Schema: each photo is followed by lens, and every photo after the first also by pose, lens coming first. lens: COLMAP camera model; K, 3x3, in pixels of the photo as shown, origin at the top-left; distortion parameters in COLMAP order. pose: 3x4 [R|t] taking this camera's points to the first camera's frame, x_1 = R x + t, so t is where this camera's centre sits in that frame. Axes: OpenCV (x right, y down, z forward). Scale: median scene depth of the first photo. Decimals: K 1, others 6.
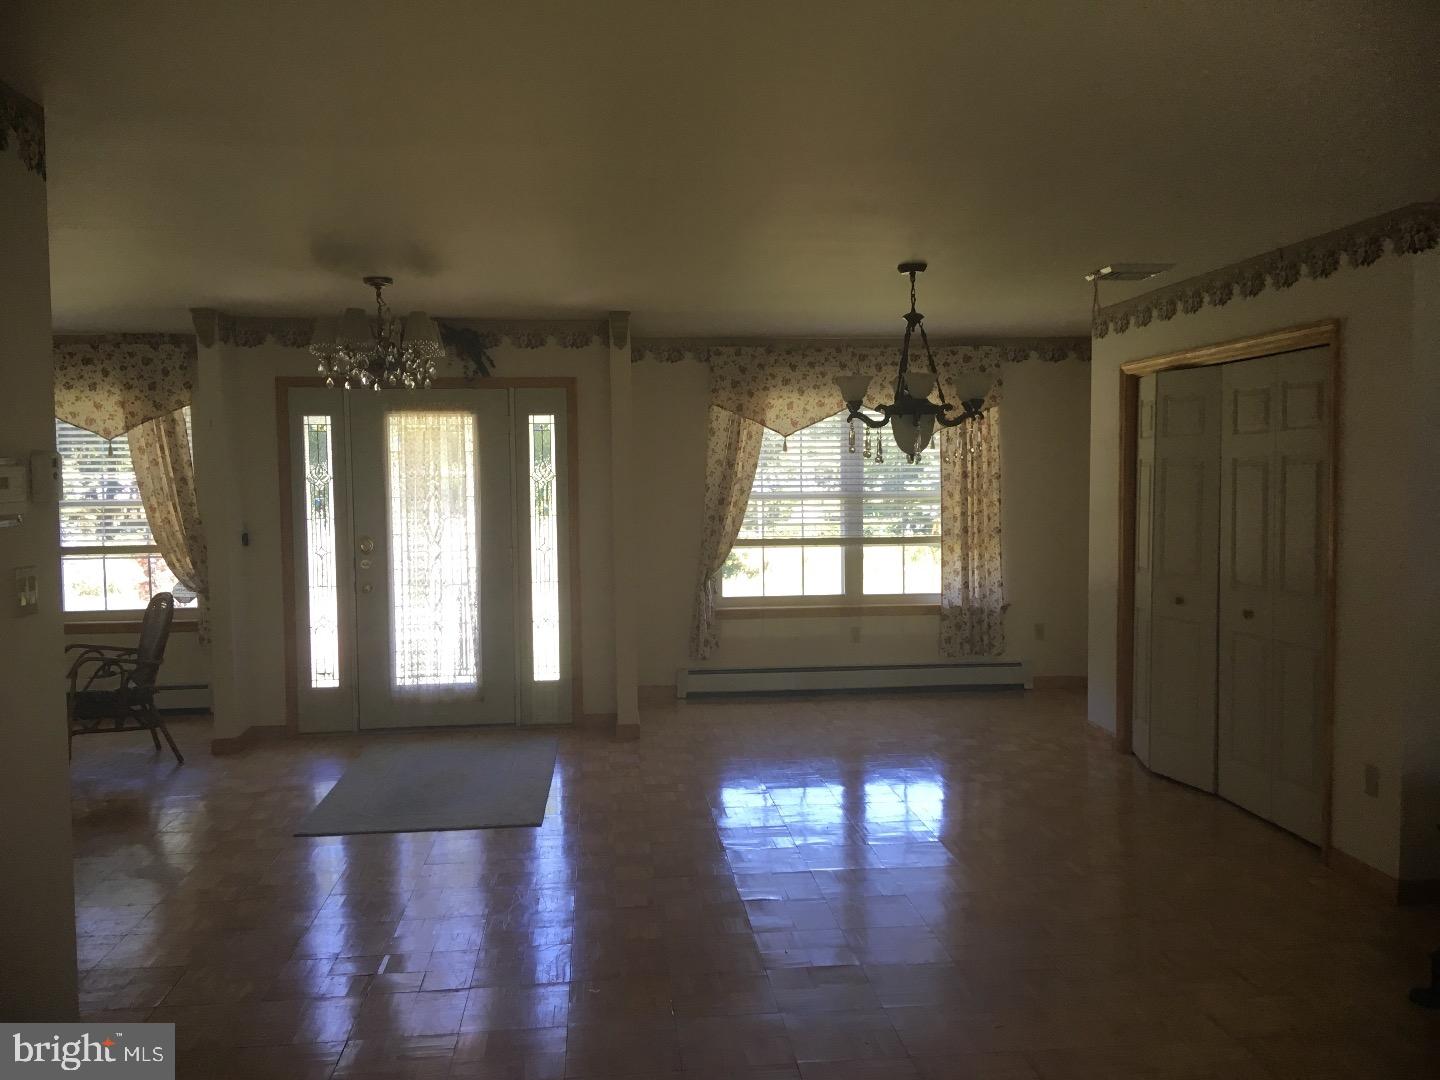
lens RADIAL K [[1215.9, 0, 726.9], [0, 1215.9, 543.6], [0, 0, 1]] dist [0.095214, -0.141780]
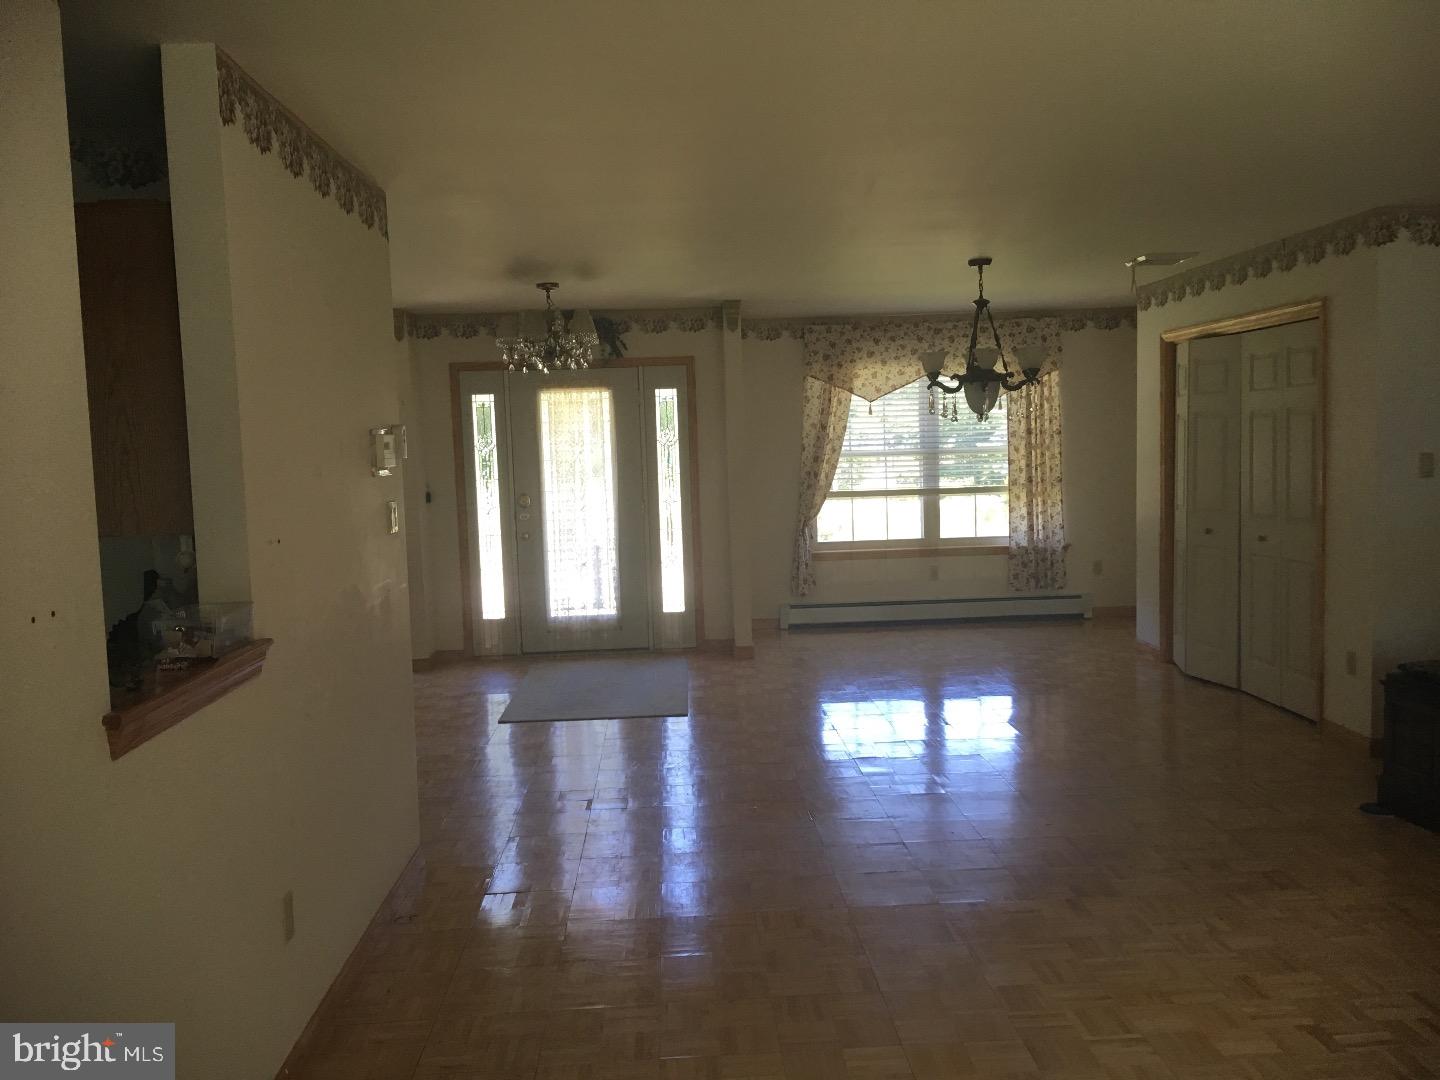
lens RADIAL K [[1215.9, 0, 726.4], [0, 1215.9, 542.7], [0, 0, 1]] dist [0.095214, -0.141780]
pose [[0.998183, -0.016703, -0.057898, -0.026844], [0.018222, 0.999501, 0.025805, 0.014844], [0.057438, -0.026813, 0.997989, -0.186208]]
